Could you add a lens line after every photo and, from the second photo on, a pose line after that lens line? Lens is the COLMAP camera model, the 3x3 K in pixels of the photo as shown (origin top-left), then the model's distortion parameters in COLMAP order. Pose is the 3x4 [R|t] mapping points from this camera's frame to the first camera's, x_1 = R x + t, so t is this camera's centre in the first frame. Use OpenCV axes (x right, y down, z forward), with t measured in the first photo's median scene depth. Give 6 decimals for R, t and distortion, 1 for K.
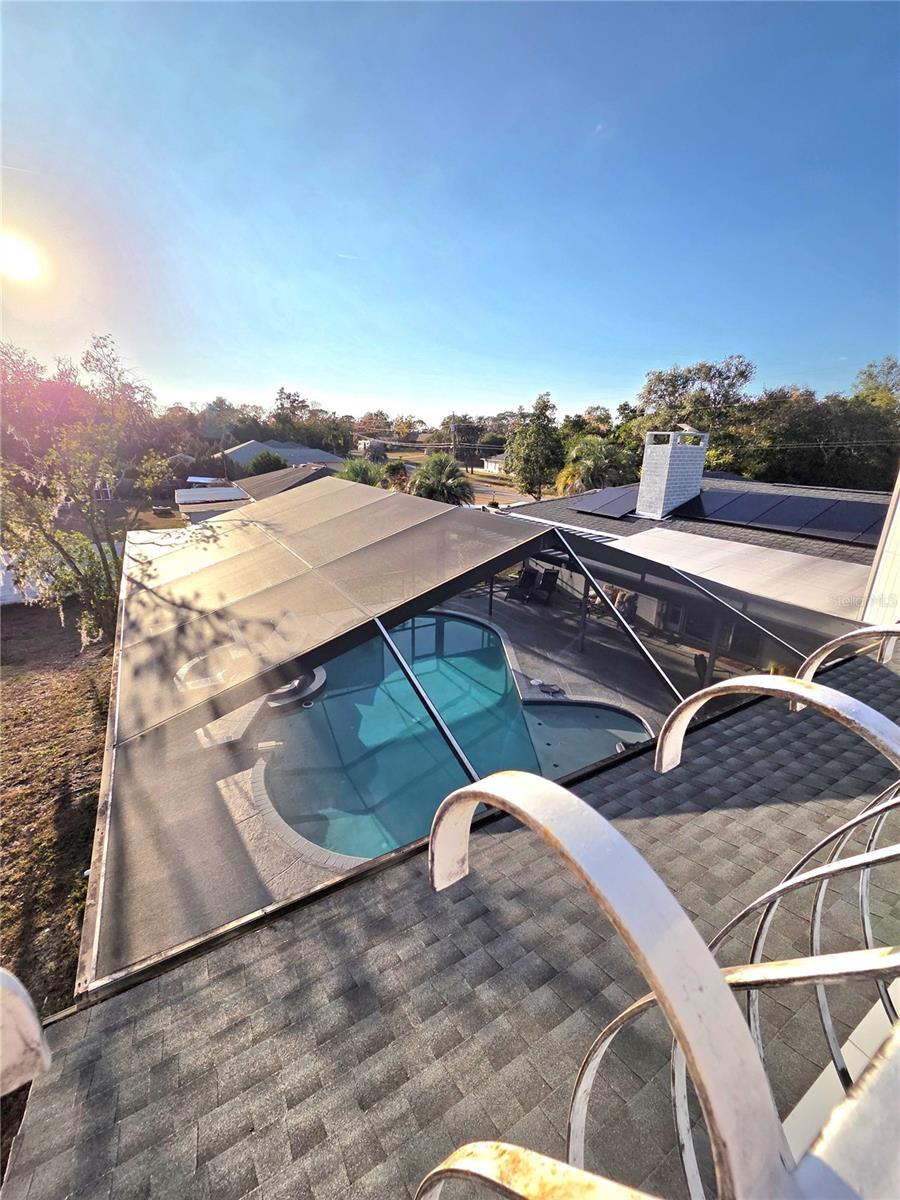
lens RADIAL K [[489.1, 0, 446.2], [0, 489.1, 594.6], [0, 0, 1]] dist [0.003446, -0.000094]
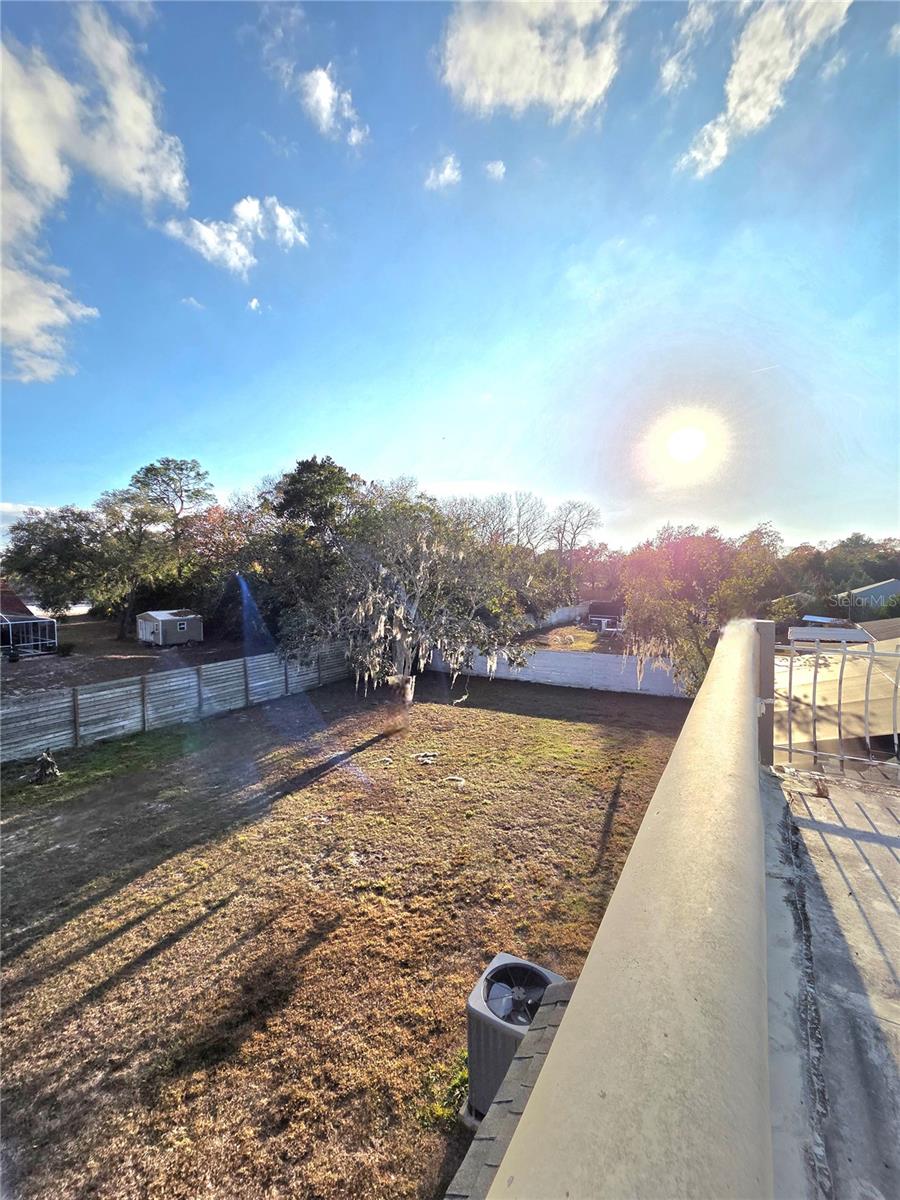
lens RADIAL K [[495.2, 0, 434.9], [0, 495.2, 591.3], [0, 0, 1]] dist [-0.003542, -0.000660]
pose [[0.441187, 0.017185, -0.897251, 0.045710], [-0.260518, 0.959213, -0.109728, 0.020862], [0.858769, 0.282161, 0.427670, -0.095435]]
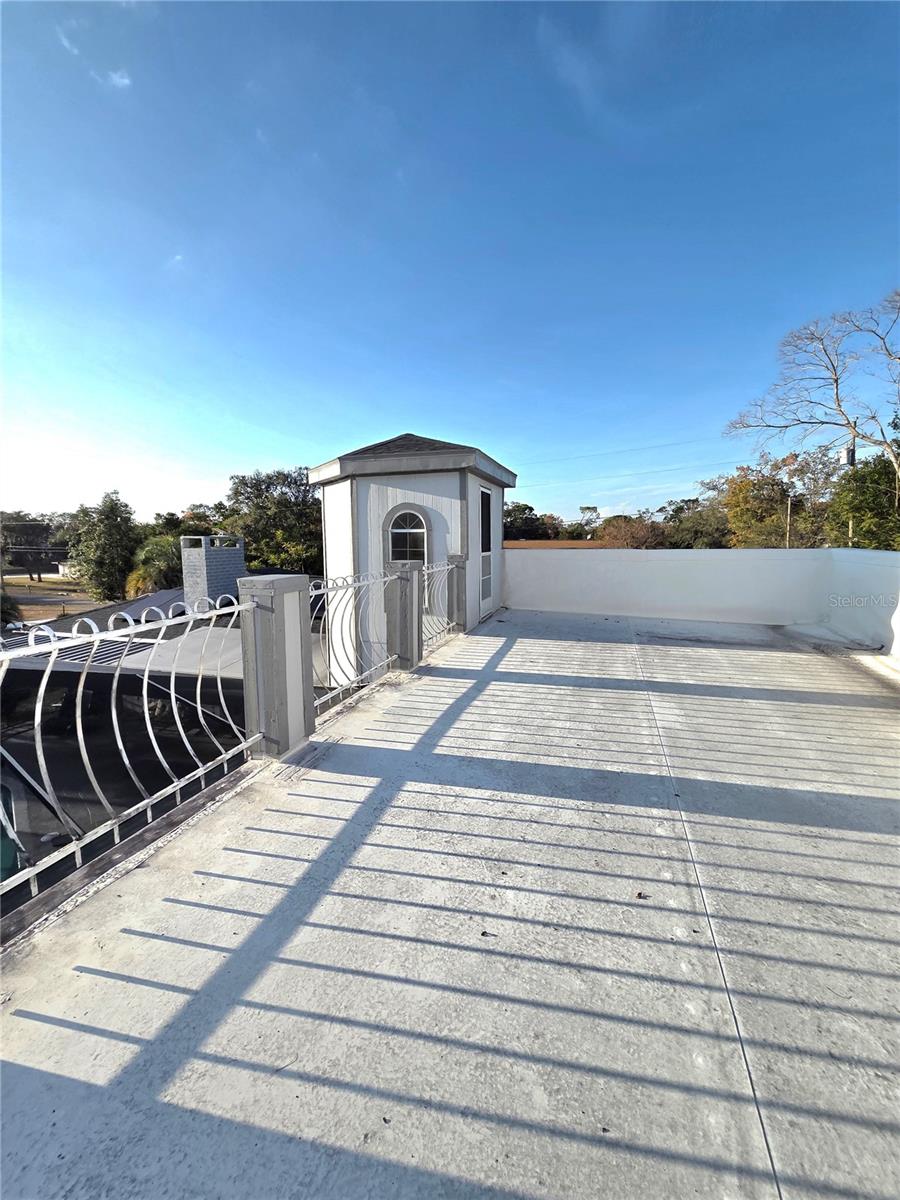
lens RADIAL K [[488.7, 0, 448.5], [0, 488.7, 595.8], [0, 0, 1]] dist [-0.001313, -0.000446]
pose [[0.748143, -0.102816, 0.655523, 0.042500], [0.219348, 0.970703, -0.098089, 0.003688], [-0.626233, 0.217172, 0.748778, -0.026901]]
